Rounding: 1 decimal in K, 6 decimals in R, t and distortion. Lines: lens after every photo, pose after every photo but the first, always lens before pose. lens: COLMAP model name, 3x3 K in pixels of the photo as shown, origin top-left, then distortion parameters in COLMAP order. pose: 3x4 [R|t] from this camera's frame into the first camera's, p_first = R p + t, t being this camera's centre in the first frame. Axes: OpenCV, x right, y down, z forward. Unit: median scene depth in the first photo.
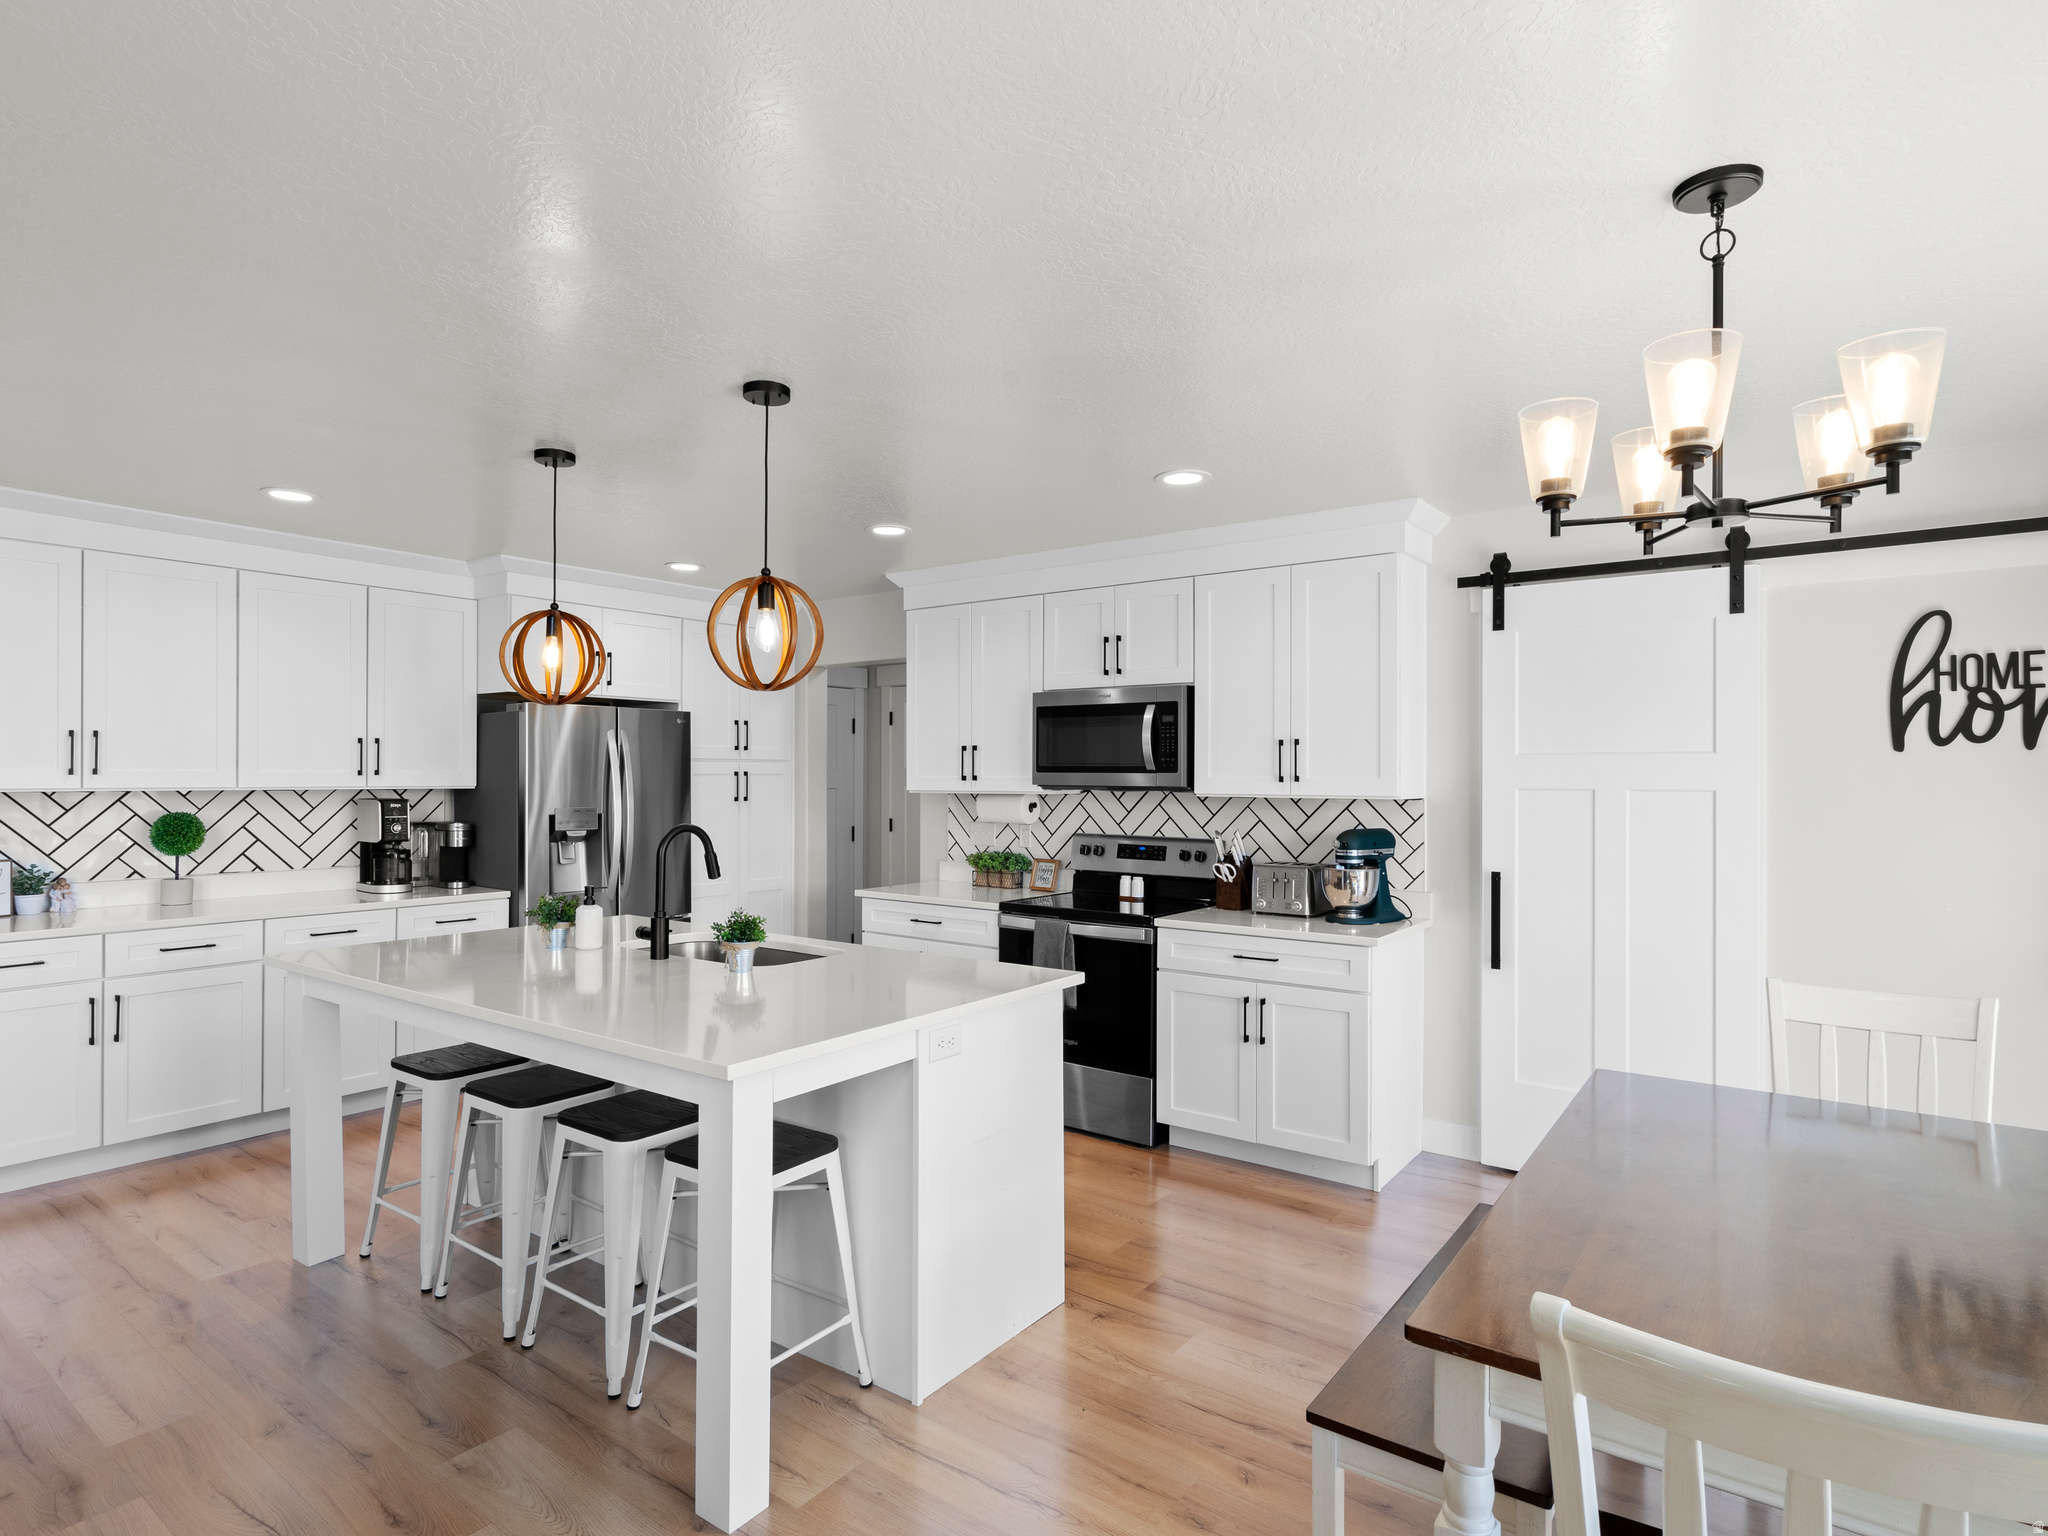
lens RADIAL K [[1111.1, 0, 948.4], [0, 1111.1, 750.8], [0, 0, 1]] dist [0.016457, -0.000342]
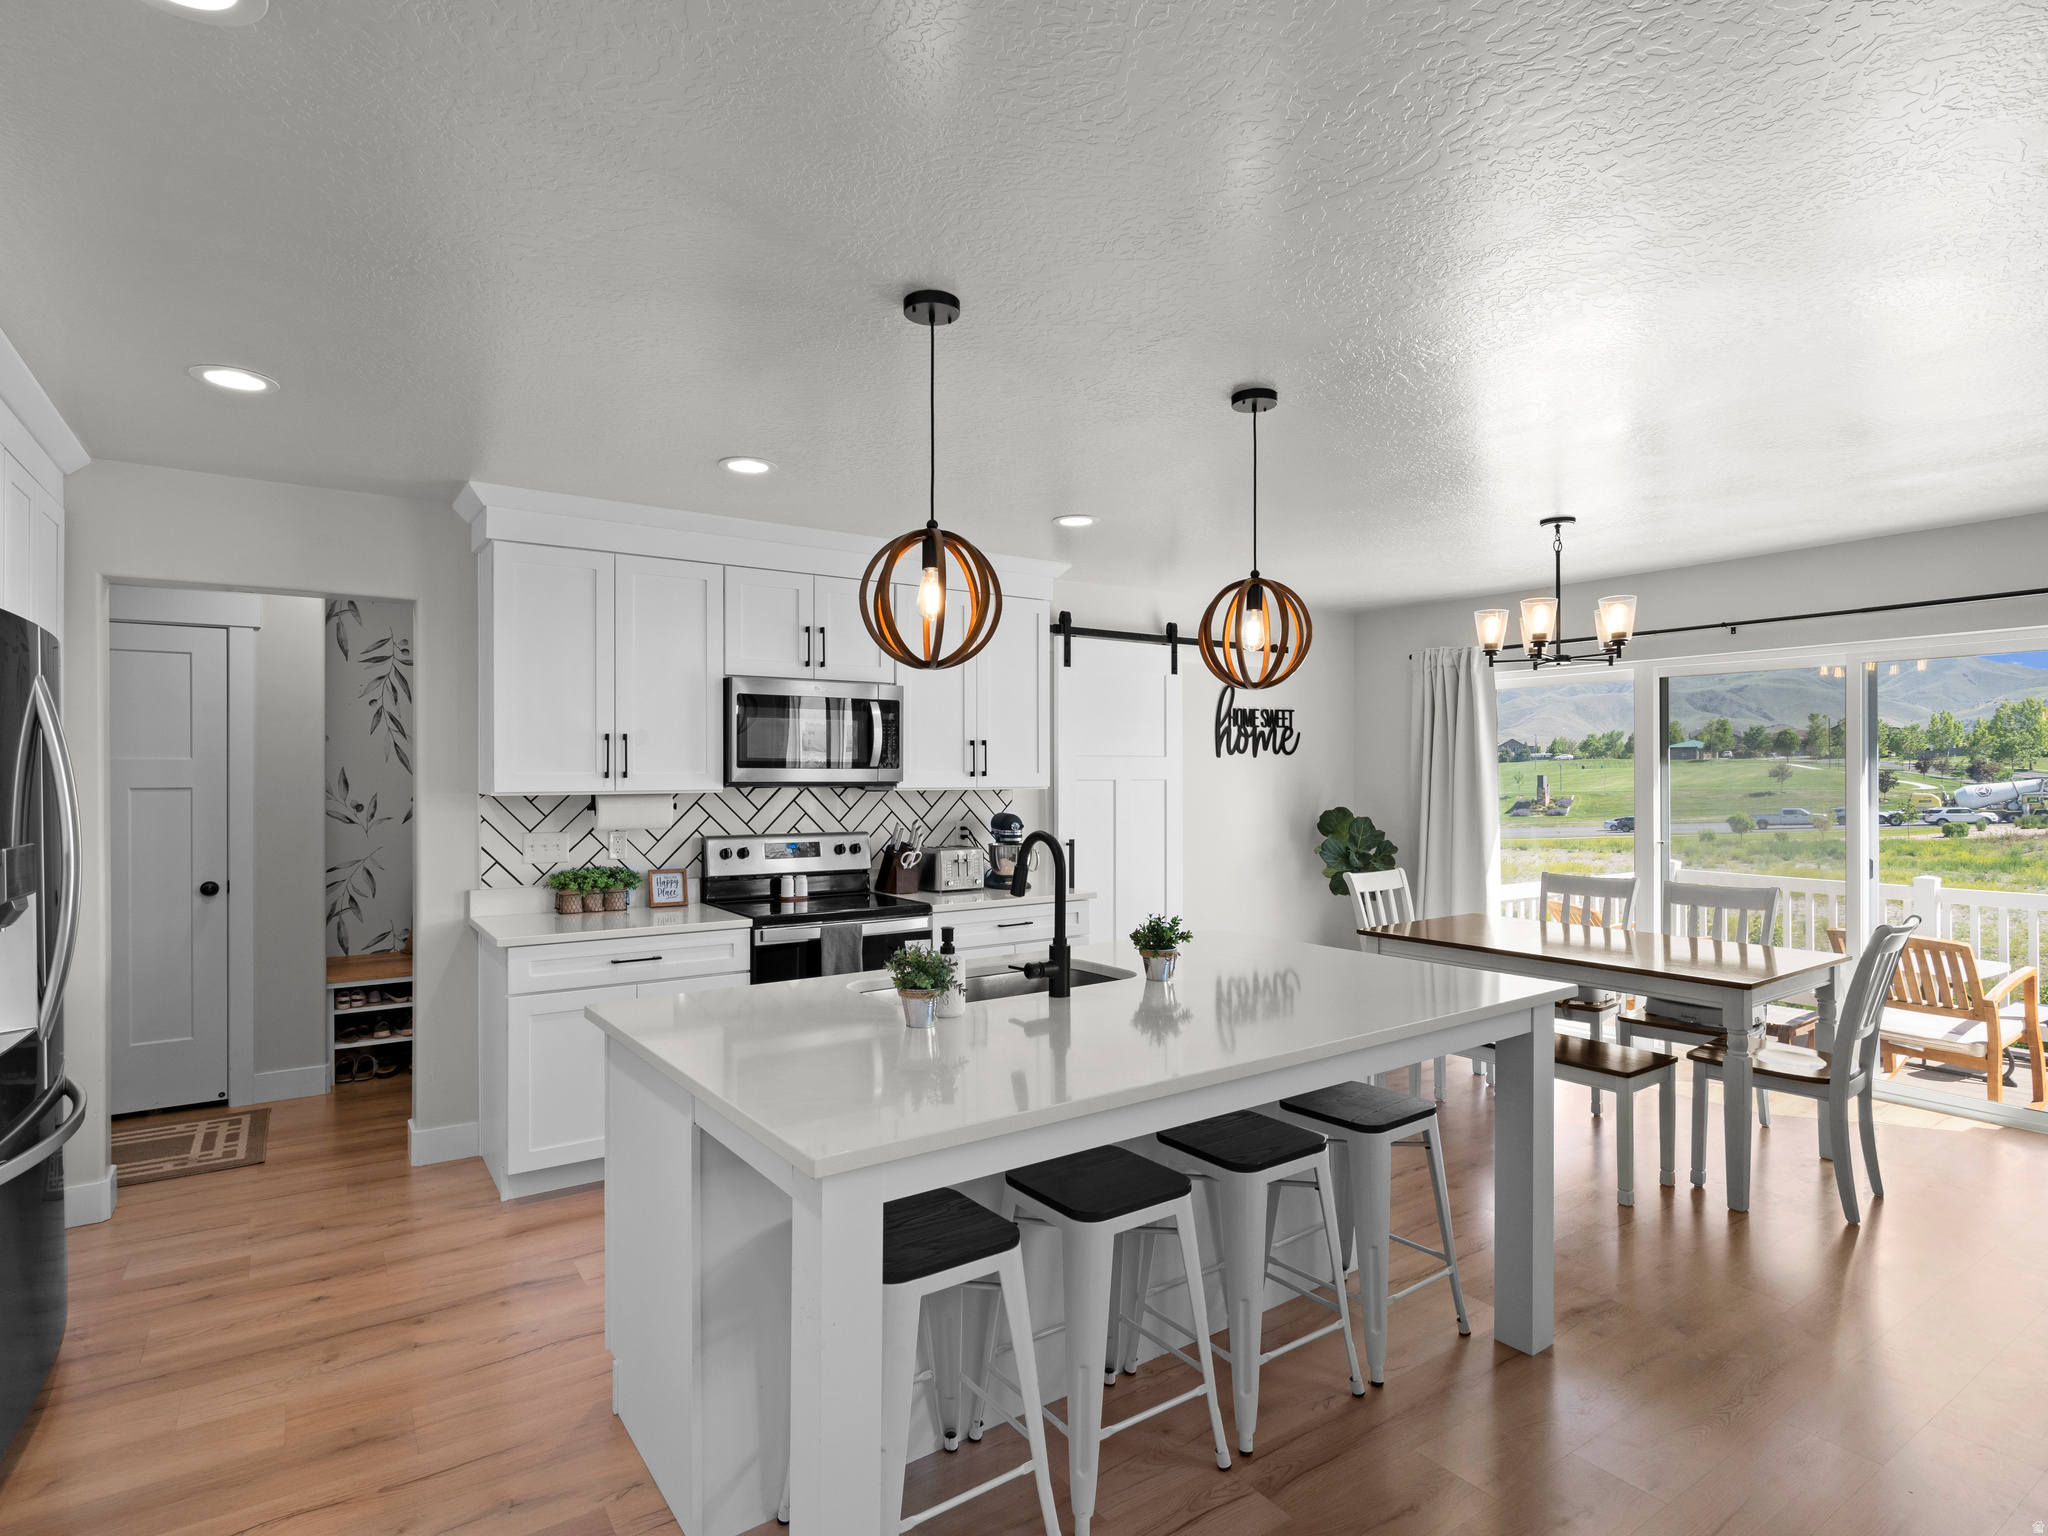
lens RADIAL K [[1111.1, 0, 1015.9], [0, 1111.1, 770.7], [0, 0, 1]] dist [0.016457, -0.000342]
pose [[0.297101, -0.001387, 0.954845, -0.769416], [-0.020053, 0.999769, 0.007692, 0.011273], [-0.954636, -0.021433, 0.297004, 0.579237]]
